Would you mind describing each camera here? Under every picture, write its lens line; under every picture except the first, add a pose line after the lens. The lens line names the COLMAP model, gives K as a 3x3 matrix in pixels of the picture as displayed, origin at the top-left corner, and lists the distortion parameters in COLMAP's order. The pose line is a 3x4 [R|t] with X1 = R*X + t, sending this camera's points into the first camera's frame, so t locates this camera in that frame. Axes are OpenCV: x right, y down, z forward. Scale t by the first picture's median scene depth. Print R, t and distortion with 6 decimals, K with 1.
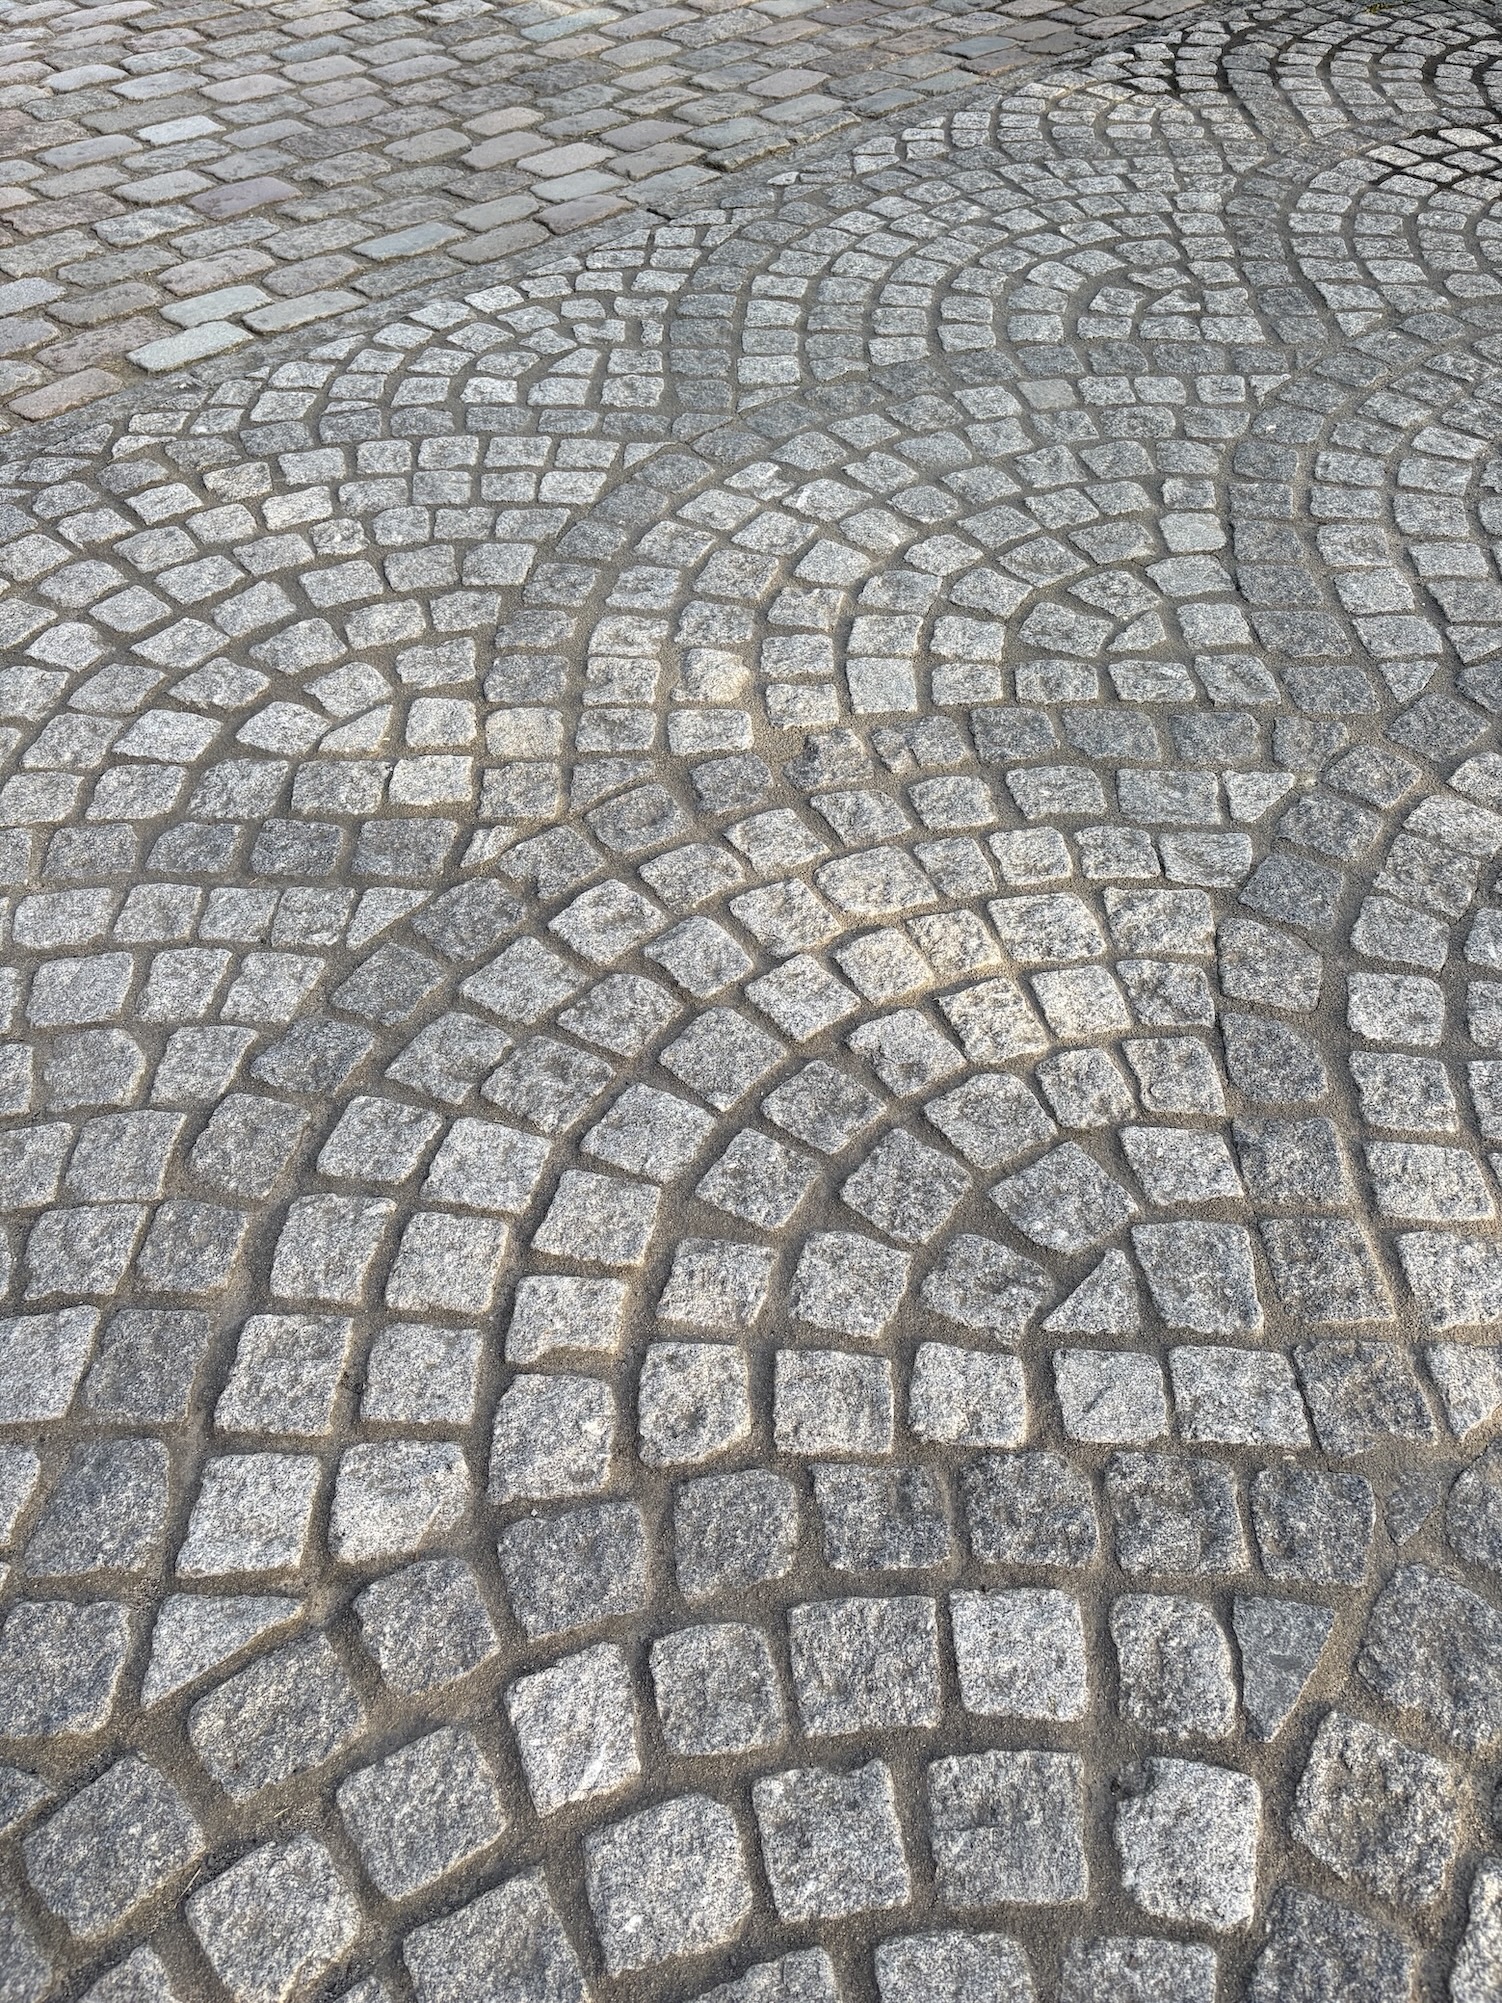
lens RADIAL K [[1475.6, 0, 751.0], [0, 1475.6, 1001.5], [0, 0, 1]] dist [0.042928, -0.050022]
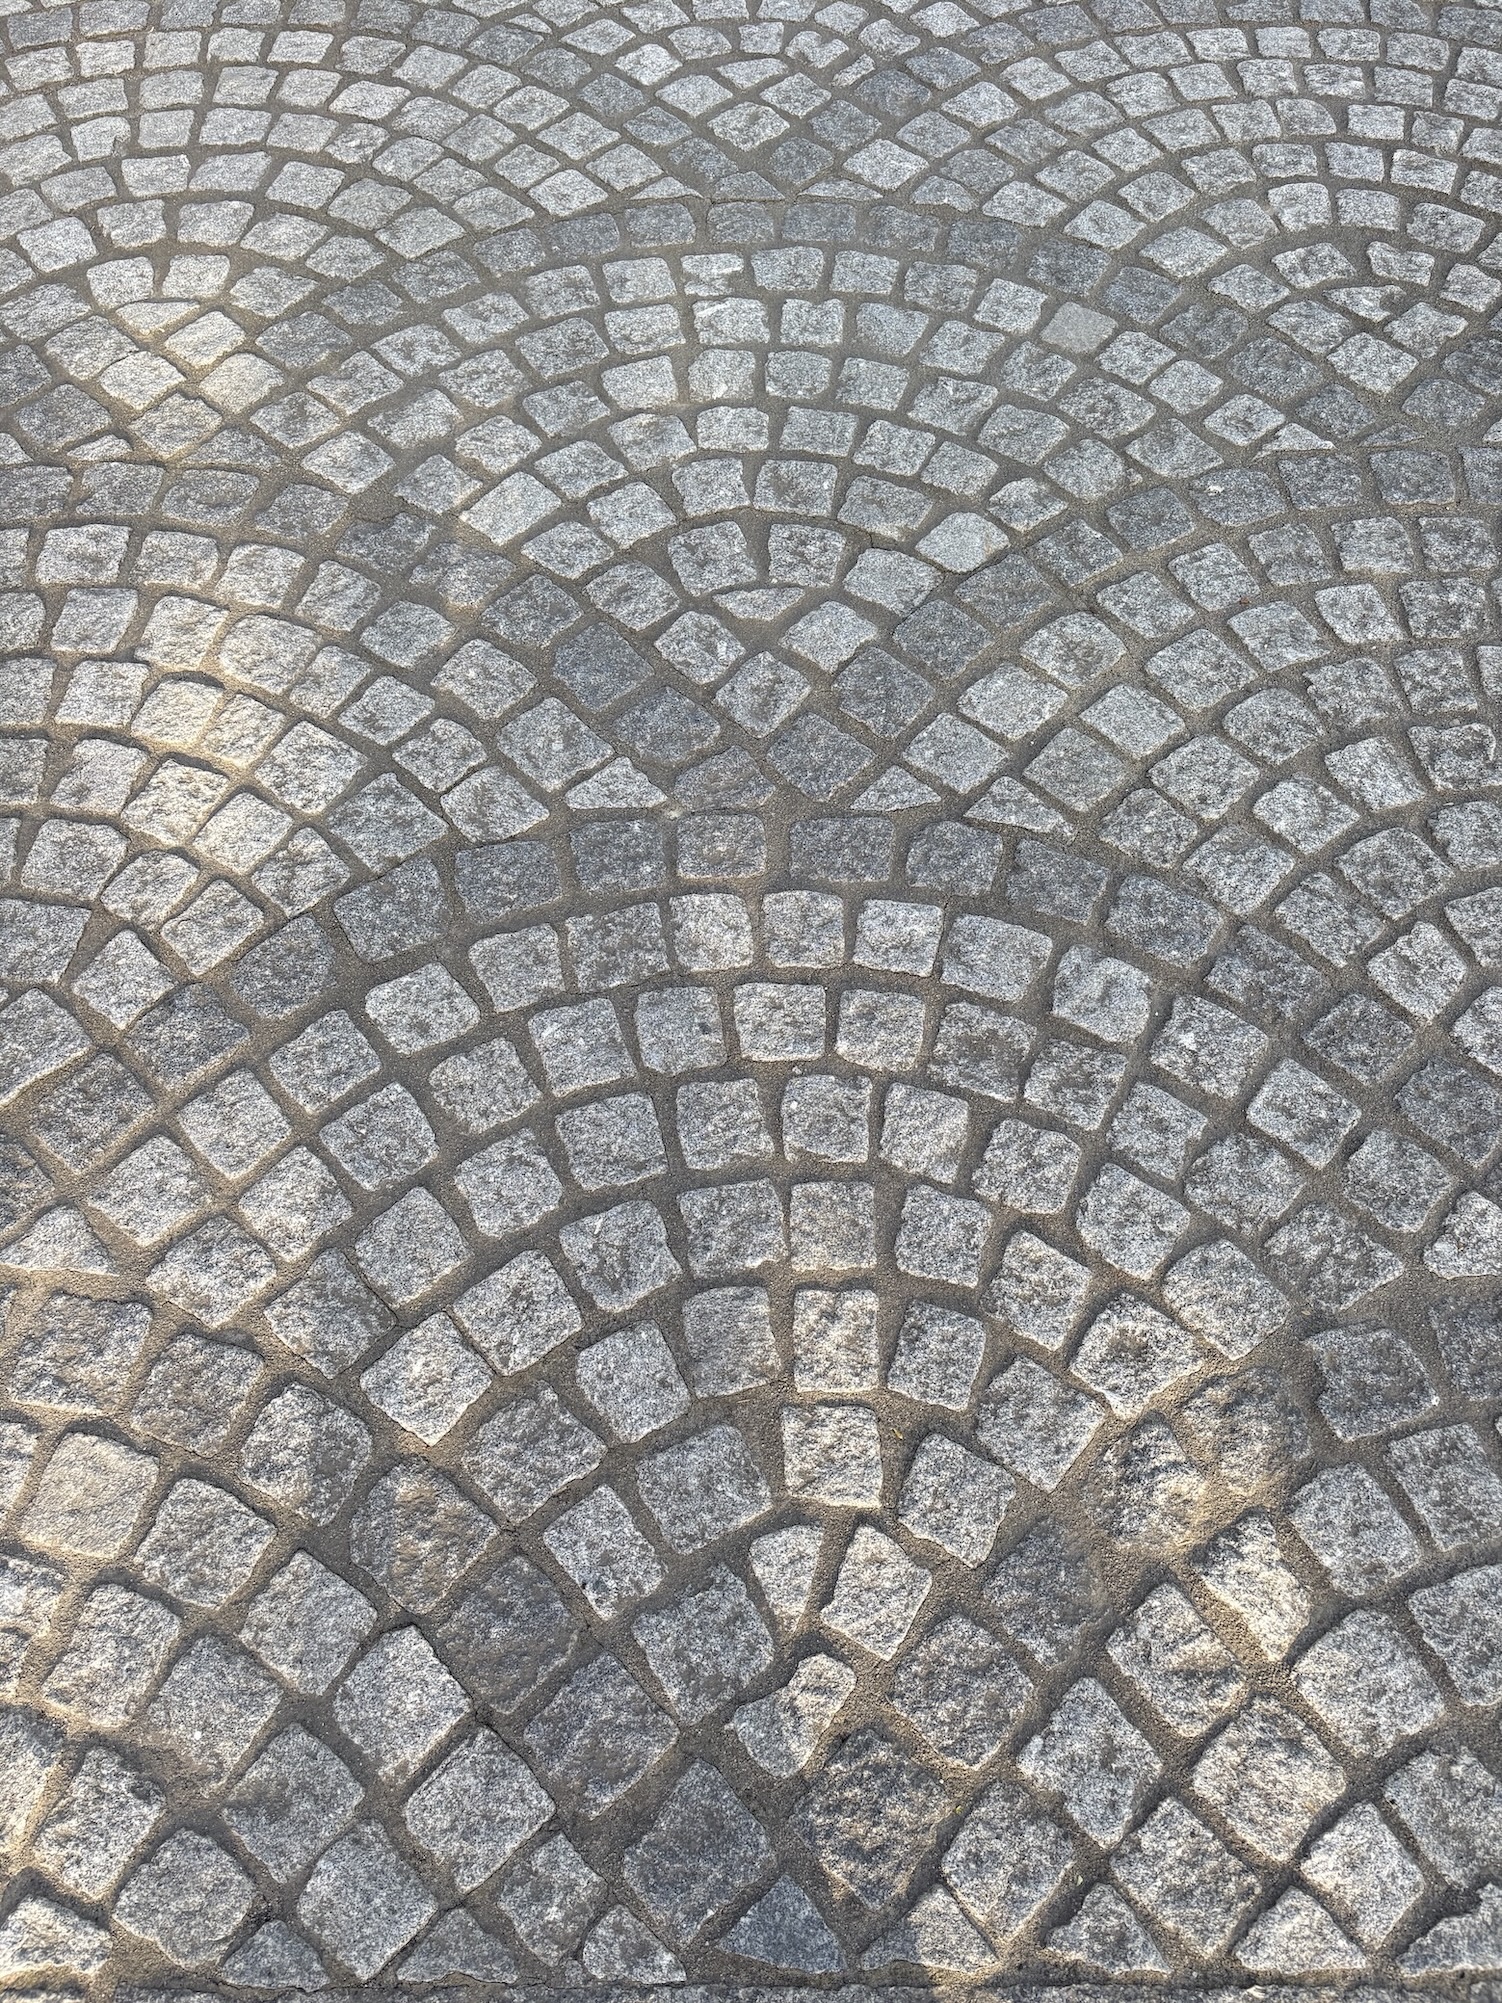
lens RADIAL K [[1475.6, 0, 751.0], [0, 1475.6, 1001.5], [0, 0, 1]] dist [0.042928, -0.050022]
pose [[0.726329, 0.606225, -0.323942, 0.906518], [-0.513314, 0.791837, 0.330912, -0.448080], [0.457116, -0.074066, 0.886318, 0.179282]]
